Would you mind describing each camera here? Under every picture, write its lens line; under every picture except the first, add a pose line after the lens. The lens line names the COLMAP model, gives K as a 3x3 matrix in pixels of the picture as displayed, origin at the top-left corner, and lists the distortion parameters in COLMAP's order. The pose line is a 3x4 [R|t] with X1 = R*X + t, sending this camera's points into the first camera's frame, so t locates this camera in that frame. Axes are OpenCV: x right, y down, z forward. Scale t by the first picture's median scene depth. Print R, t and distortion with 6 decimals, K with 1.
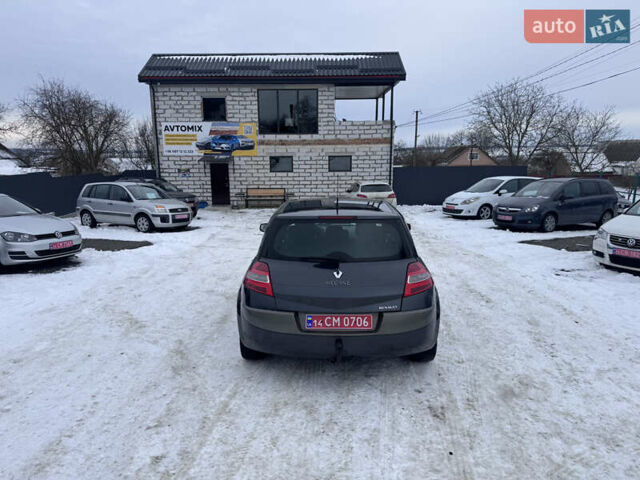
lens RADIAL K [[450.0, 0, 316.1], [0, 450.0, 240.6], [0, 0, 1]] dist [0.092561, -0.127496]
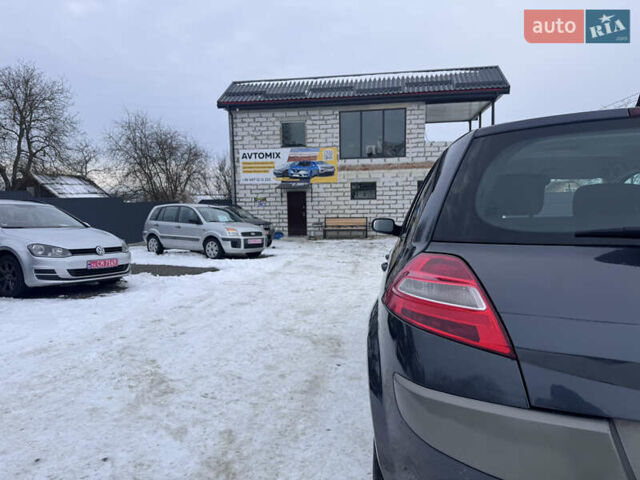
lens RADIAL K [[448.9, 0, 320.0], [0, 448.9, 240.0], [0, 0, 1]] dist [0.141122, -0.253996]
pose [[0.988605, 0.006361, -0.150398, -0.027424], [-0.020080, 0.995750, -0.089877, 0.012185], [0.149187, 0.091873, 0.984532, 0.106938]]
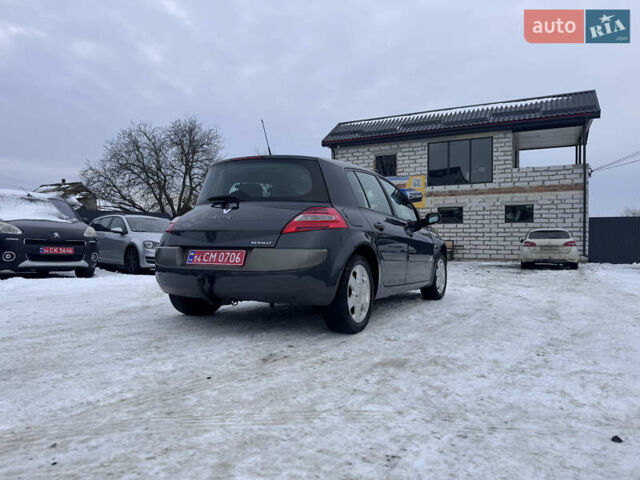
lens RADIAL K [[447.3, 0, 313.7], [0, 447.3, 238.7], [0, 0, 1]] dist [0.075394, -0.117333]
pose [[0.891484, 0.010346, -0.452934, 0.098827], [-0.083441, 0.986387, -0.141700, 0.038997], [0.445302, 0.164116, 0.880211, 0.041972]]
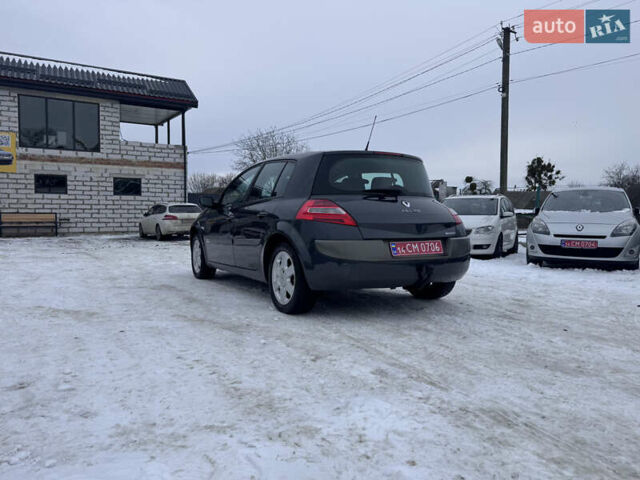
lens RADIAL K [[451.4, 0, 320.8], [0, 451.4, 234.9], [0, 0, 1]] dist [0.068695, -0.086253]
pose [[0.849630, -0.013031, 0.527218, -0.102480], [0.070551, 0.993517, -0.089139, 0.034533], [-0.522639, 0.112931, 0.845041, 0.038205]]
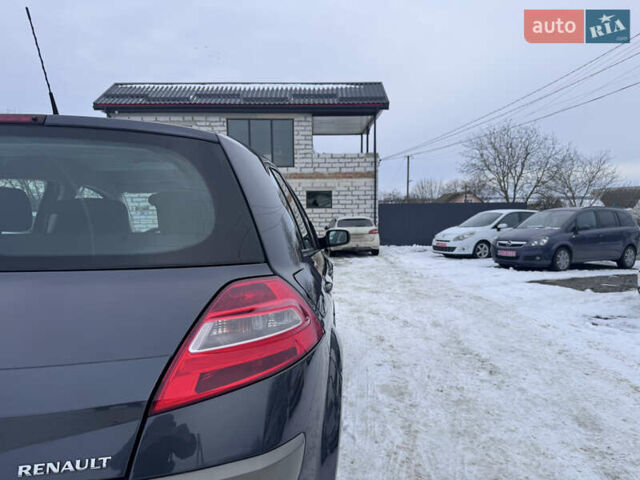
lens RADIAL K [[452.4, 0, 320.0], [0, 452.4, 240.0], [0, 0, 1]] dist [0.125815, -0.210732]
pose [[0.999900, -0.000990, 0.014138, 0.043253], [0.002561, 0.993759, -0.111518, 0.009730], [-0.013939, 0.111543, 0.993662, 0.116408]]
